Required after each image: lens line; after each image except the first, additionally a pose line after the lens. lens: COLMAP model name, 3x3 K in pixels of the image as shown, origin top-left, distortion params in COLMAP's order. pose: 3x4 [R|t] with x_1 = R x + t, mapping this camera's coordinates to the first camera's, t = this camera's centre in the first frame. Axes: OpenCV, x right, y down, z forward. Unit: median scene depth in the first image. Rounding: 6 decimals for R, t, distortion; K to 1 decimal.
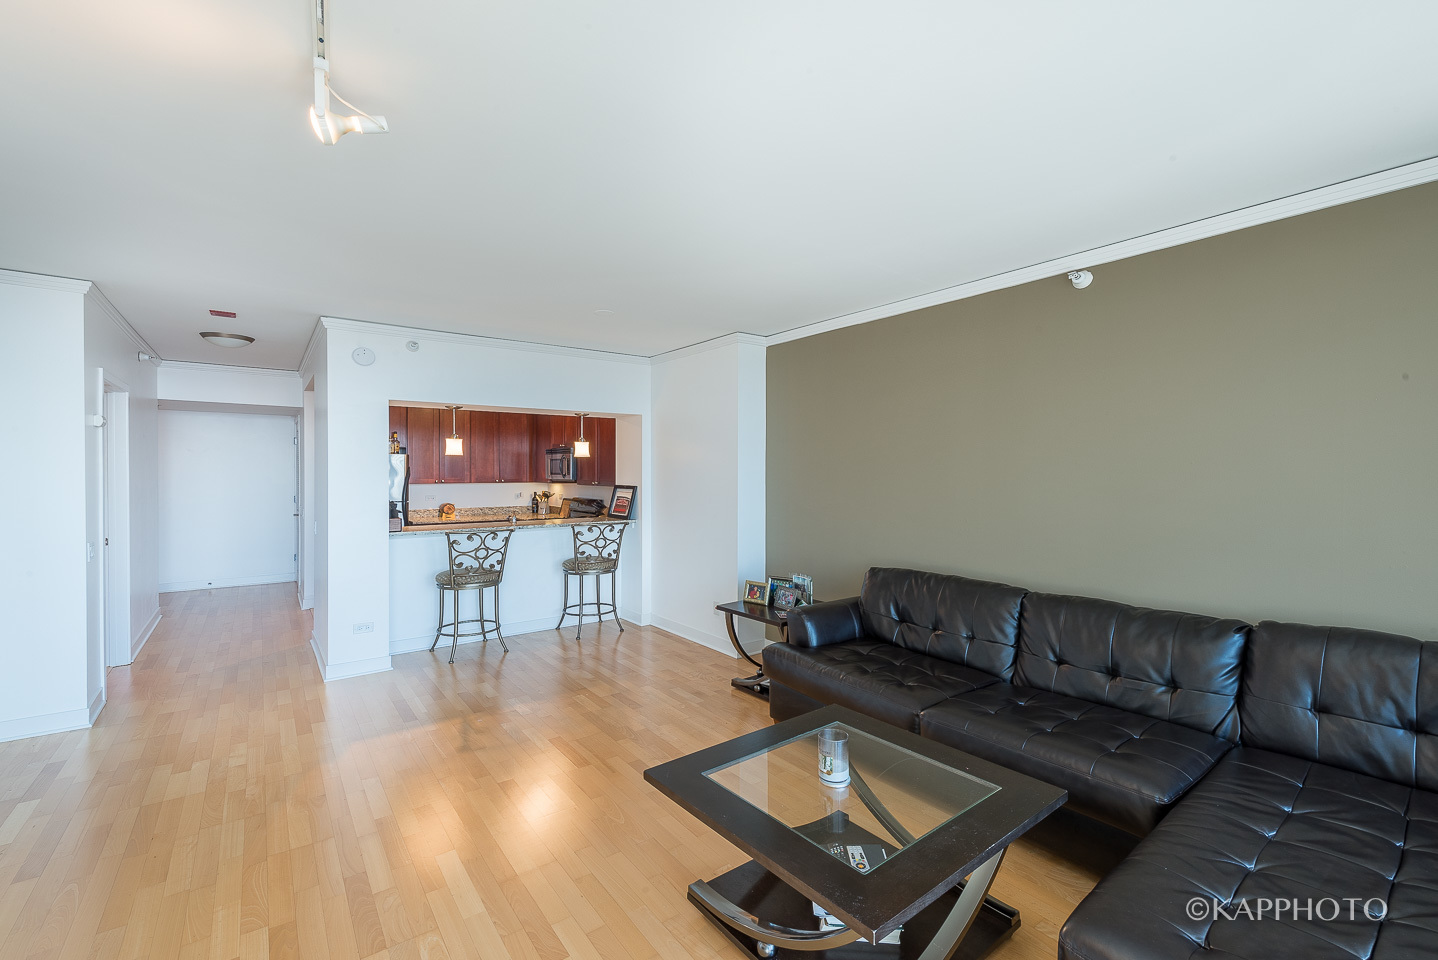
lens RADIAL K [[654.4, 0, 704.2], [0, 654.4, 486.4], [0, 0, 1]] dist [0.013201, -0.004707]
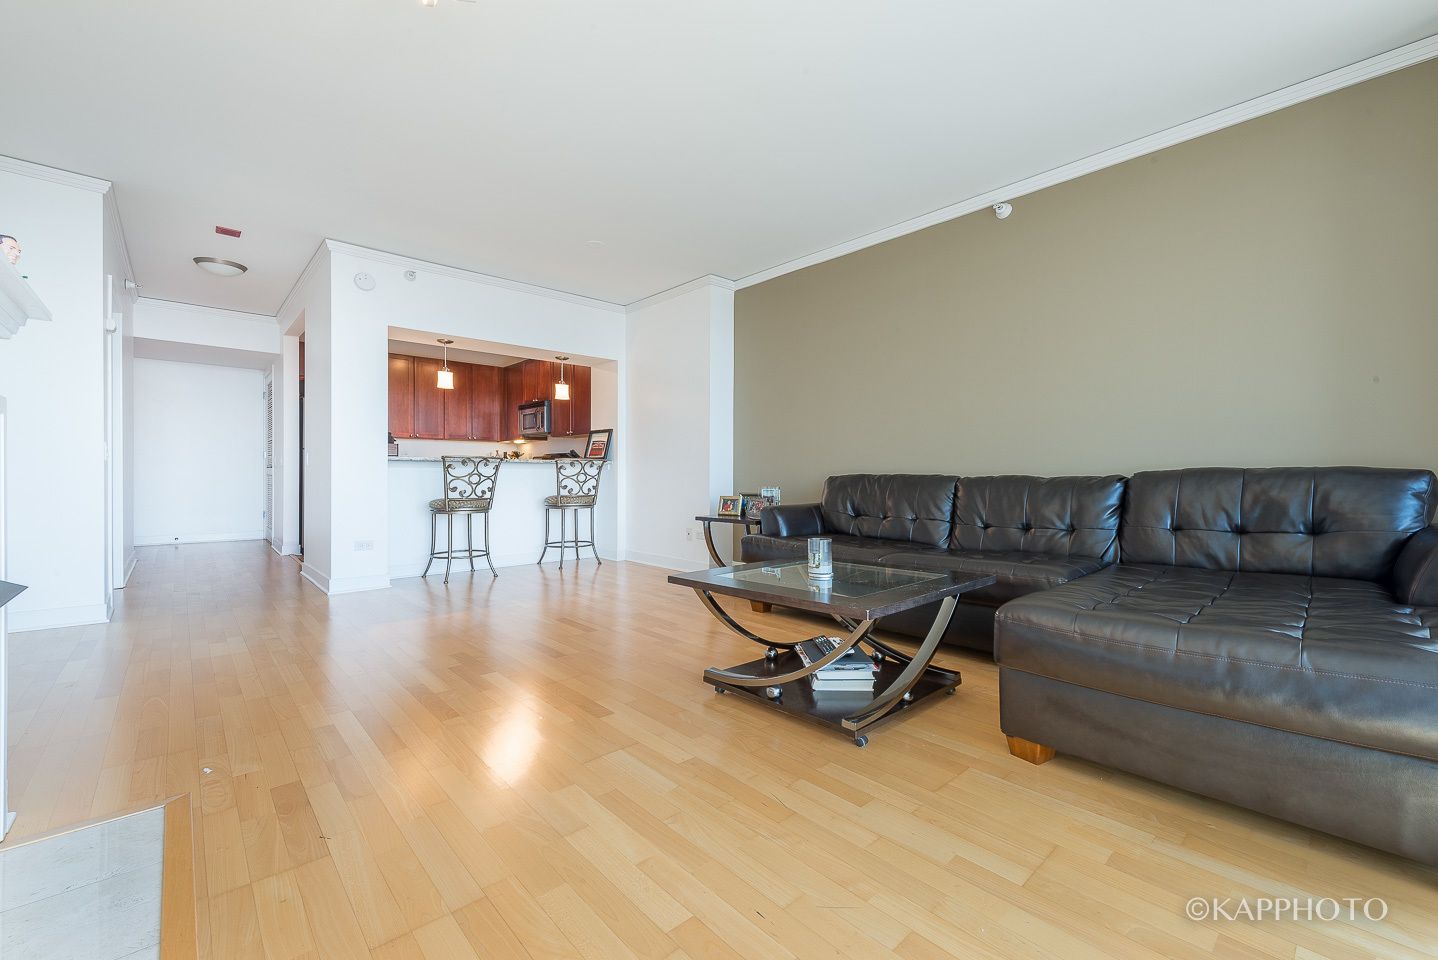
lens RADIAL K [[628.9, 0, 717.4], [0, 628.9, 497.7], [0, 0, 1]] dist [0.015625, -0.005590]
pose [[0.994194, -0.013930, 0.106694, -0.051003], [0.011456, 0.999652, 0.023766, 0.108268], [-0.106988, -0.022406, 0.994008, -0.072439]]
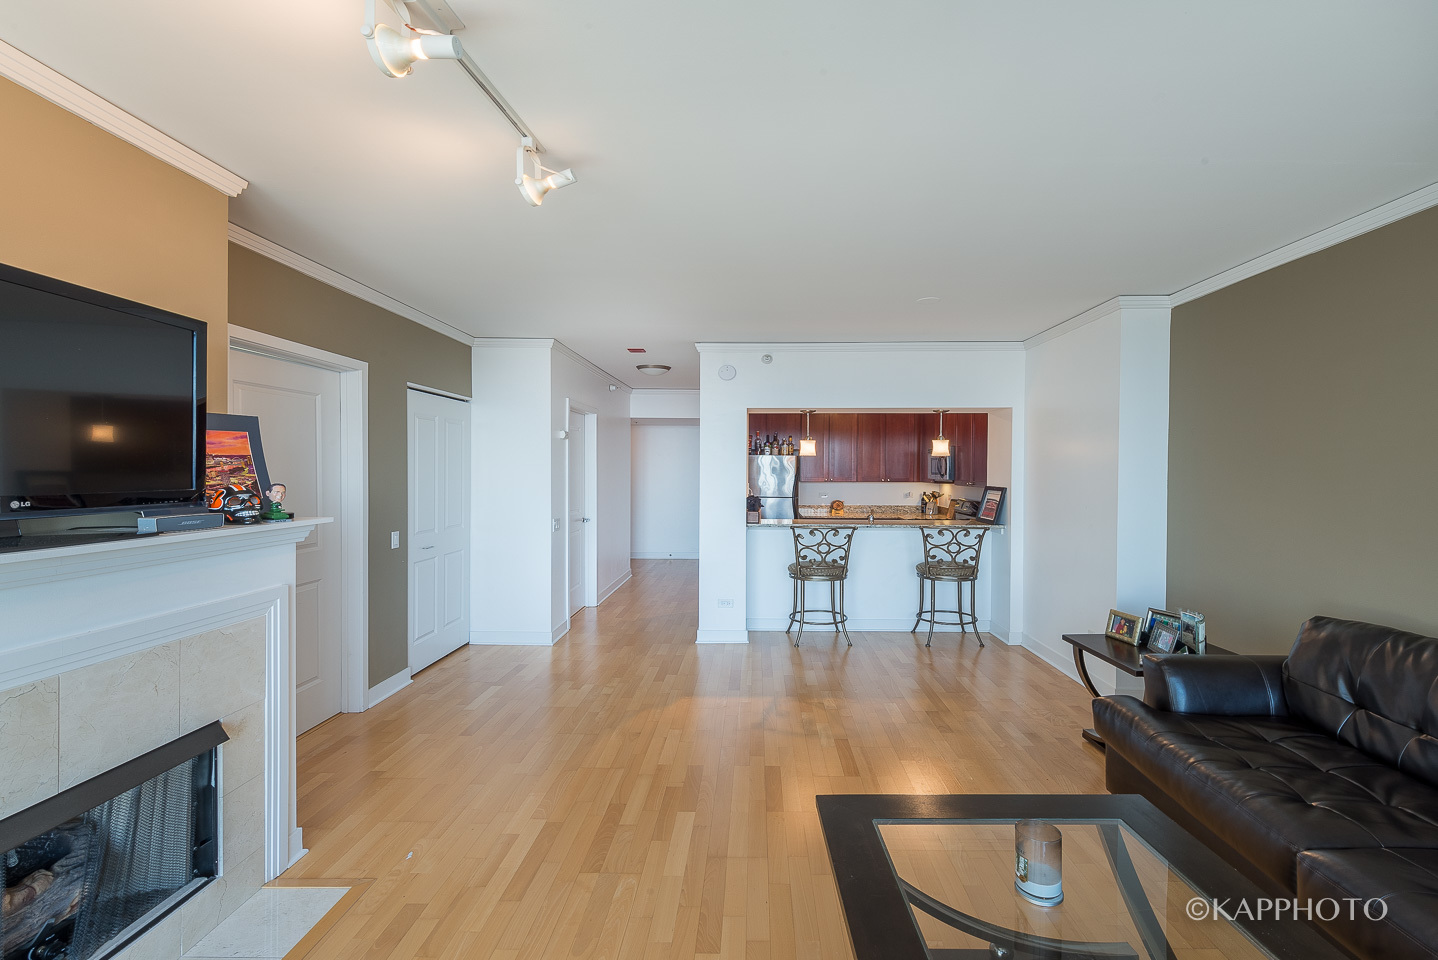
lens RADIAL K [[628.9, 0, 711.0], [0, 628.9, 486.1], [0, 0, 1]] dist [0.015625, -0.005590]
pose [[0.784409, 0.018791, -0.619959, 0.139338], [-0.018646, 0.999804, 0.006712, -0.001426], [0.619963, 0.006295, 0.784606, 0.087718]]
